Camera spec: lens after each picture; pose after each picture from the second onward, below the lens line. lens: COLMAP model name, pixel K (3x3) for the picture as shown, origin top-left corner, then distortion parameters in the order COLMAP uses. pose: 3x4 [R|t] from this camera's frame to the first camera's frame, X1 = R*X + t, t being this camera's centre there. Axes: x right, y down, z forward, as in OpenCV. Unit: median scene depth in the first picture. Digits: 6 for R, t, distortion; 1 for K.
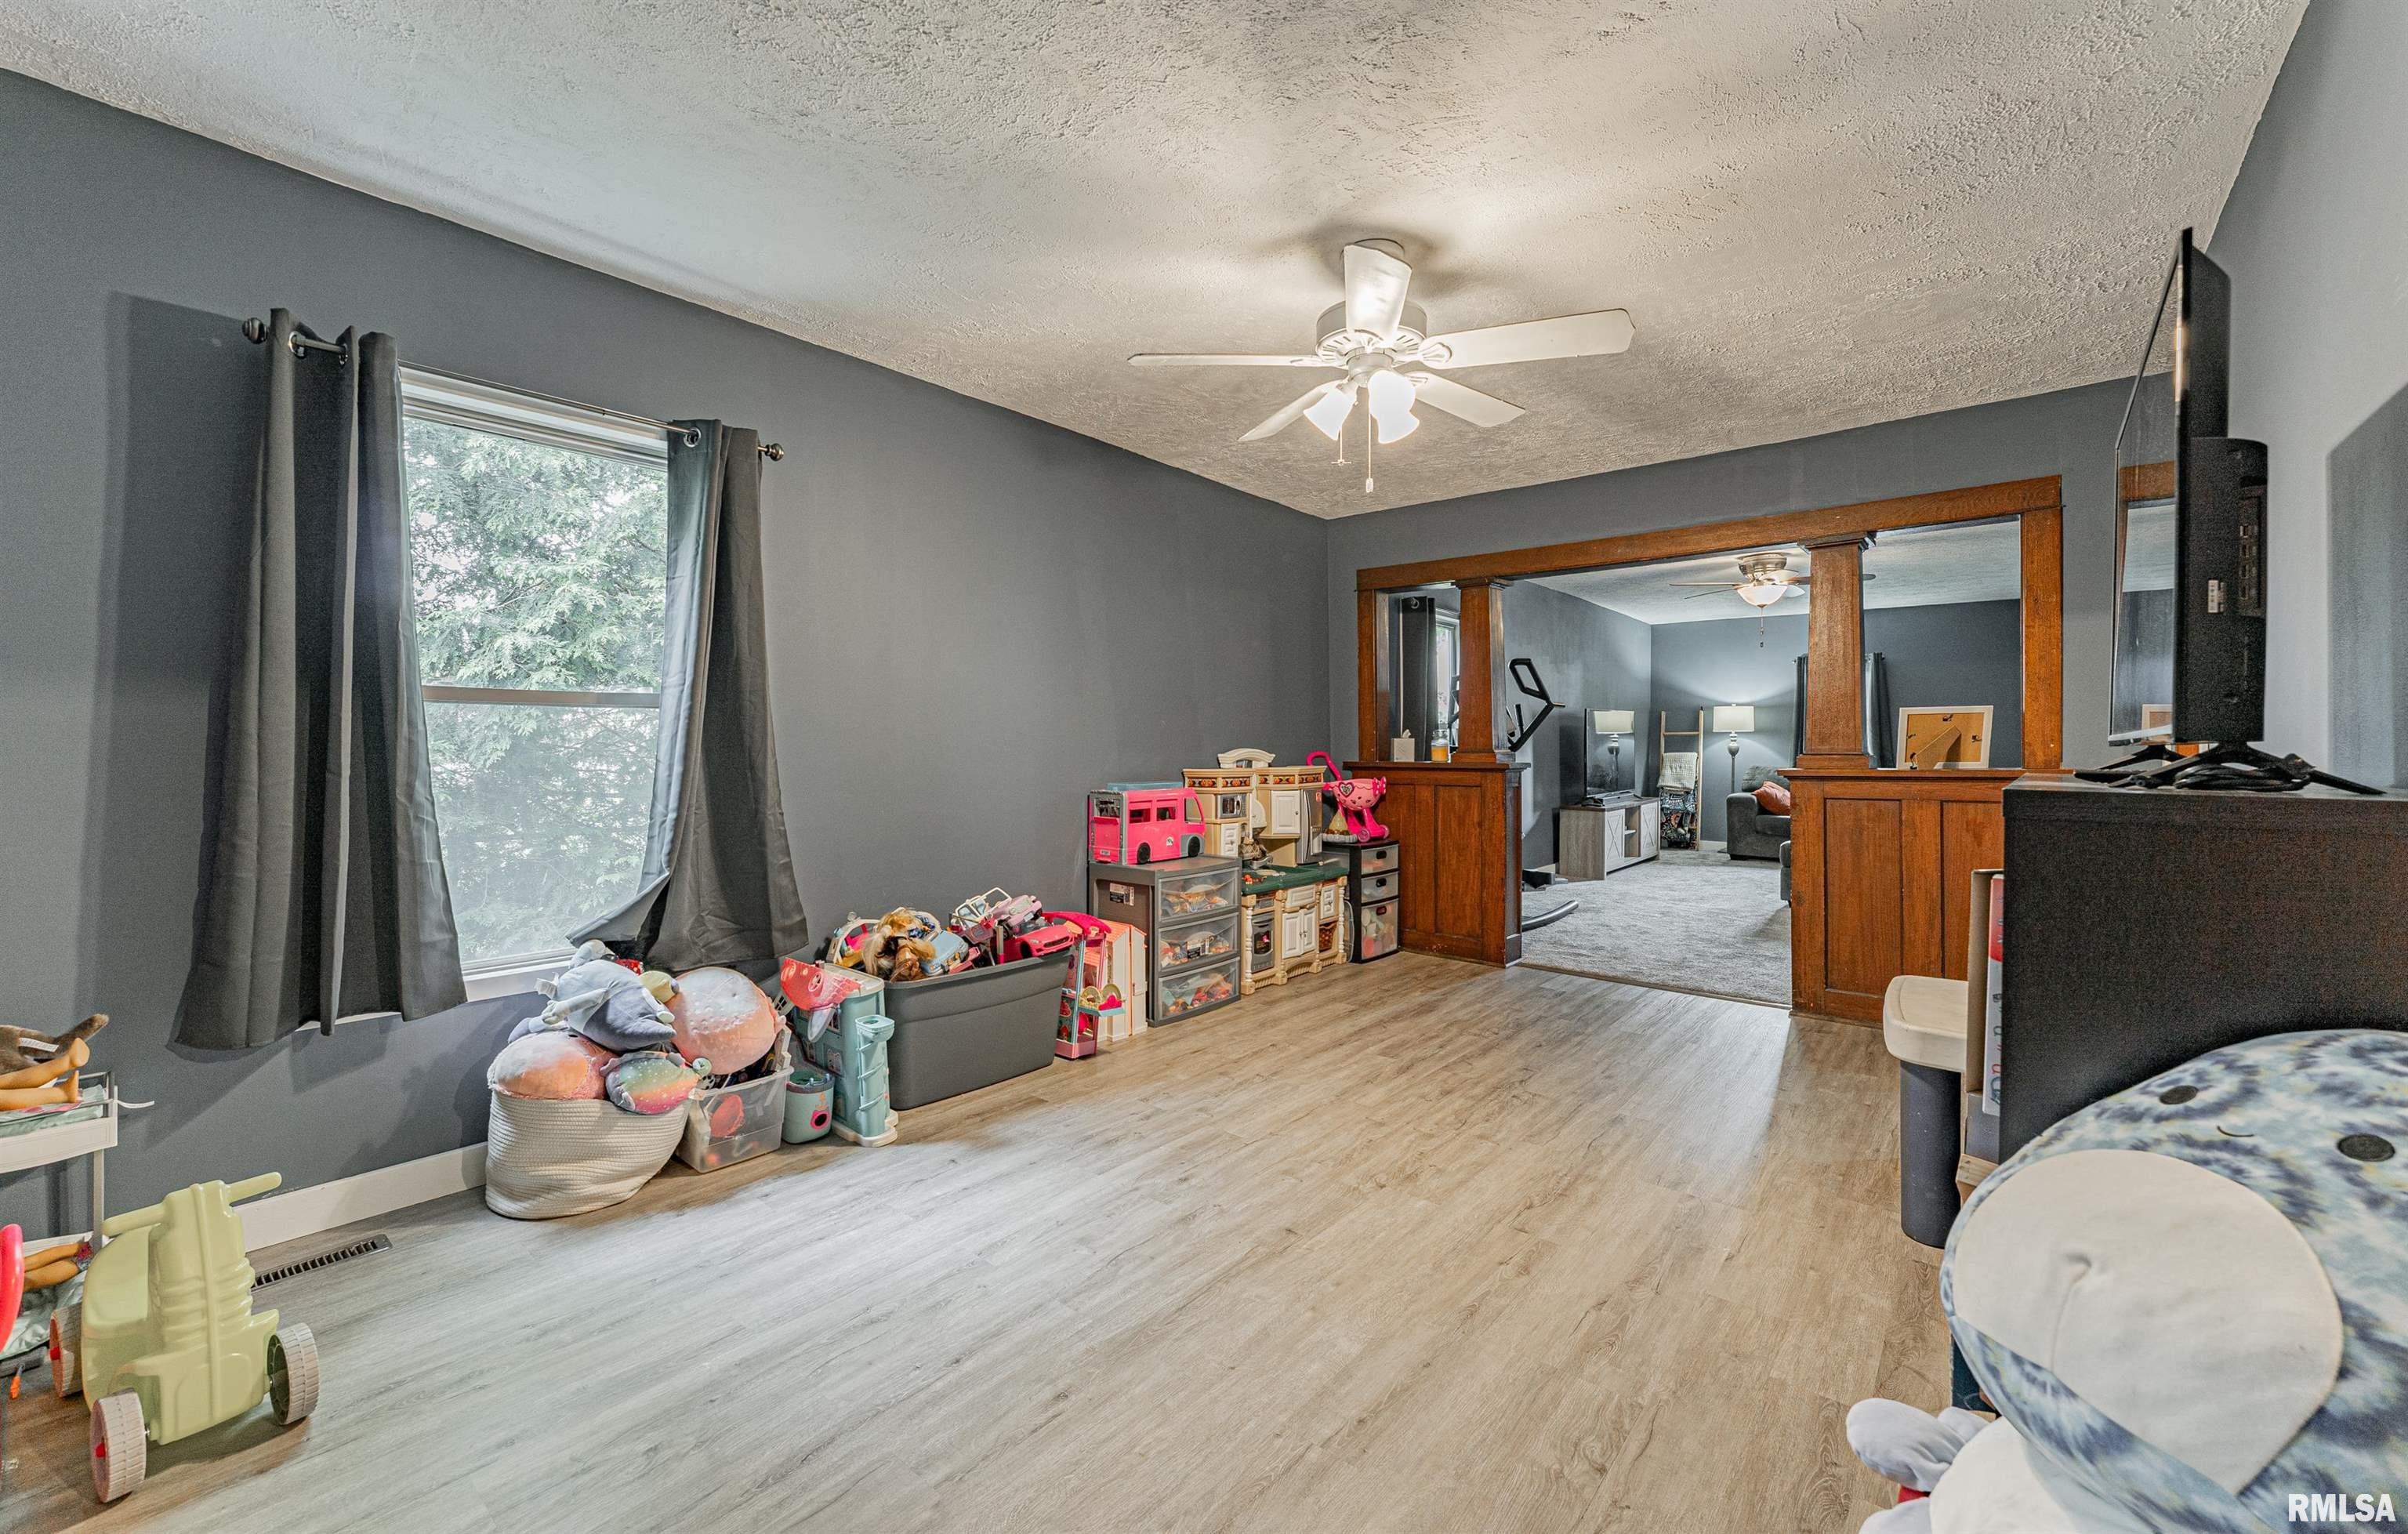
lens RADIAL K [[959.3, 0, 1202.2], [0, 959.3, 747.2], [0, 0, 1]] dist [-0.001359, -0.000068]
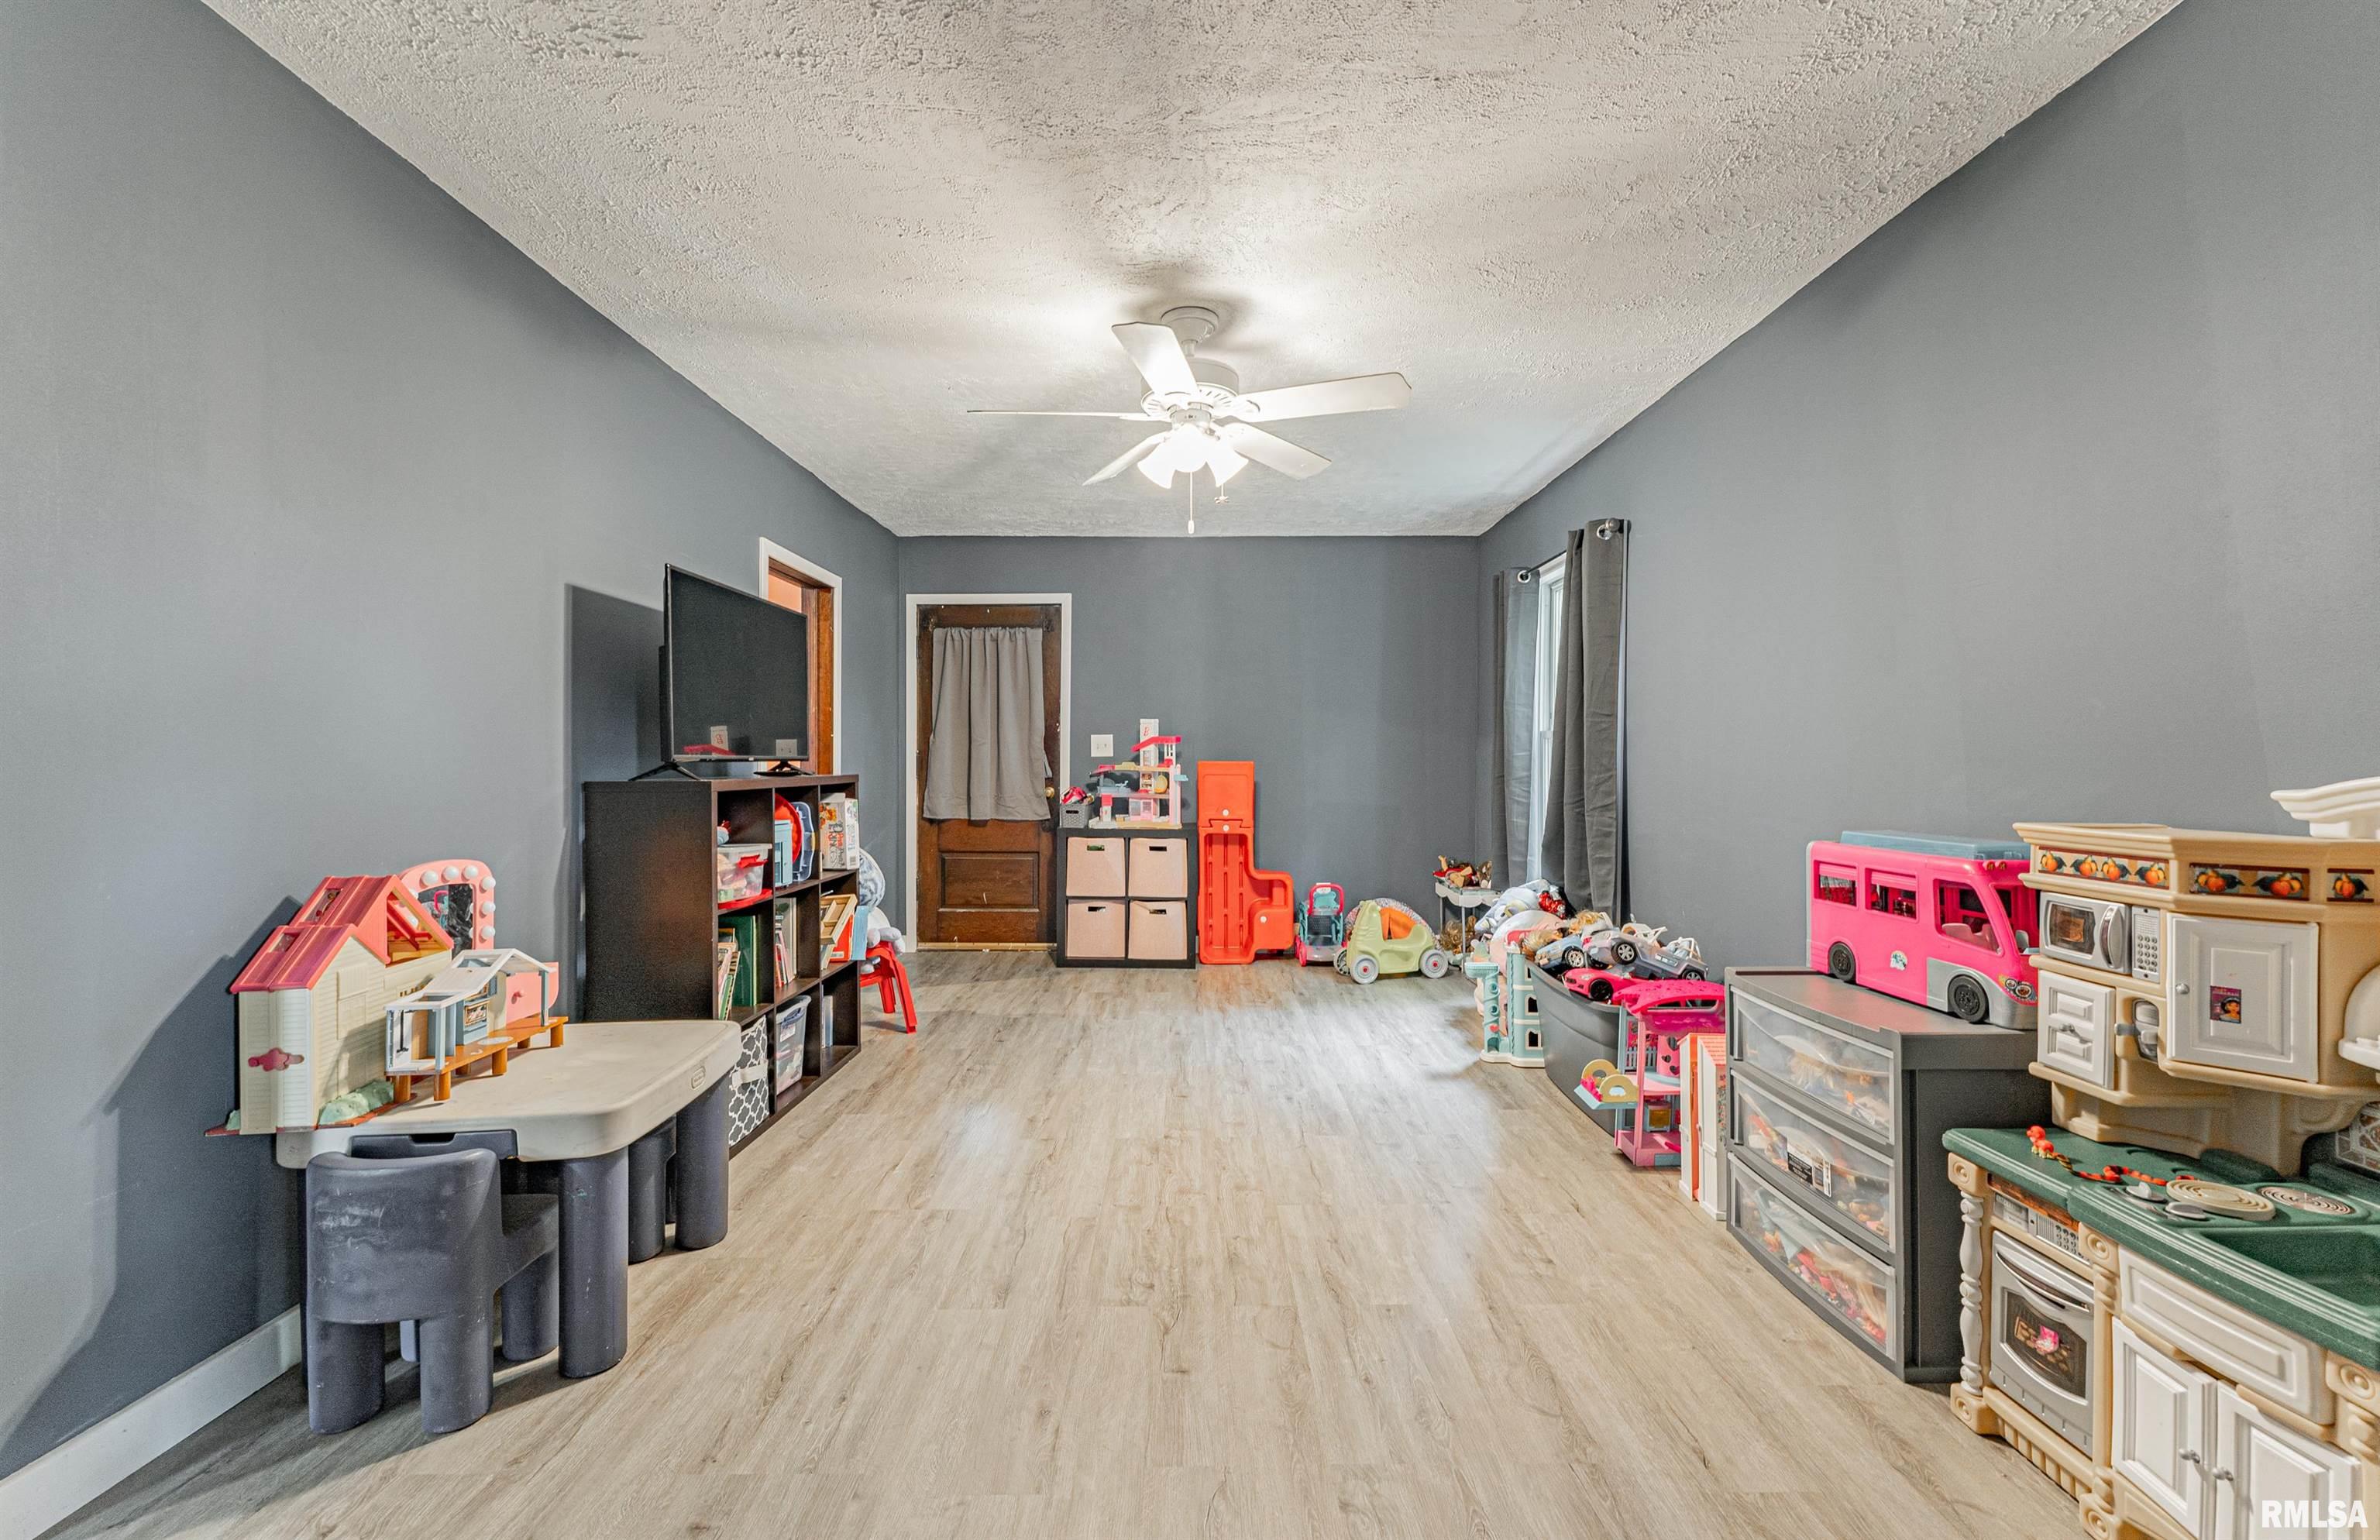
lens RADIAL K [[956.6, 0, 1184.6], [0, 956.6, 767.4], [0, 0, 1]] dist [-0.000534, -0.000050]
pose [[-0.768023, 0.002697, -0.640417, 0.577916], [-0.002145, 0.999975, 0.006784, -0.001518], [0.640419, 0.006584, -0.767998, 1.201218]]
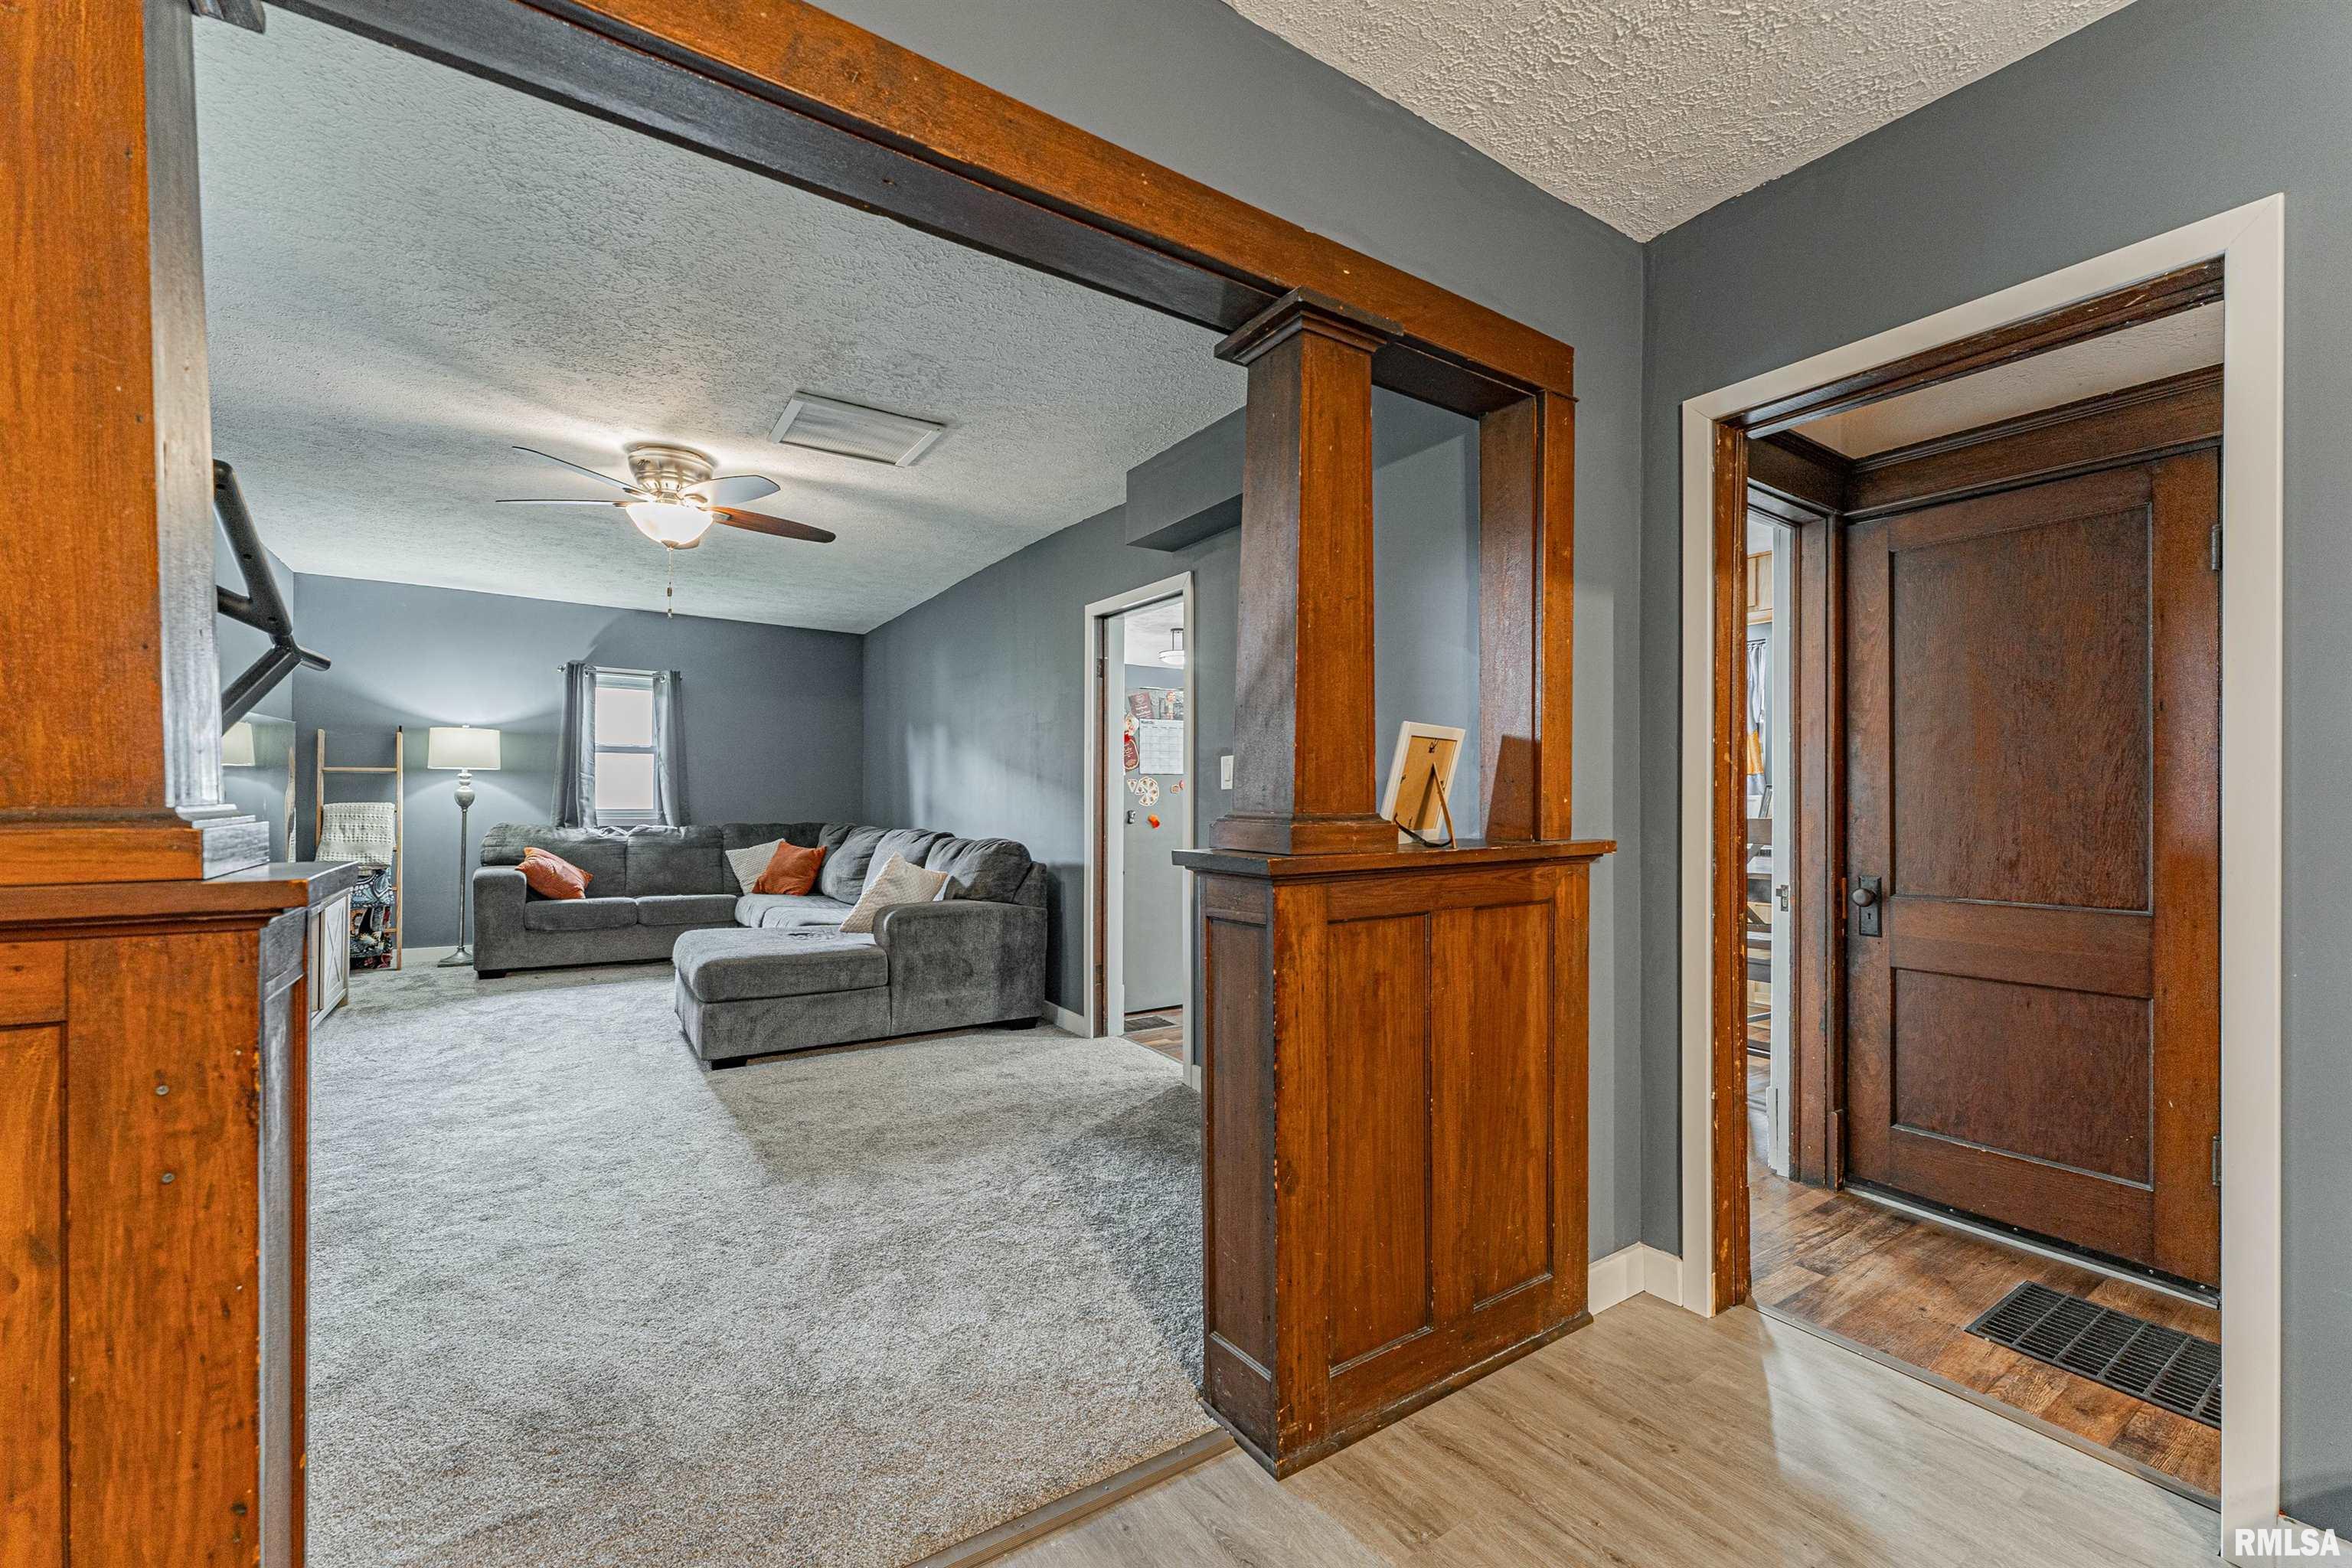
lens RADIAL K [[946.6, 0, 1175.0], [0, 946.6, 797.2], [0, 0, 1]] dist [0.000235, 0.000053]
pose [[0.280906, 0.004111, 0.959727, 0.231925], [-0.007550, 0.999969, -0.002074, -0.000659], [-0.959706, -0.006663, 0.280928, 0.959885]]
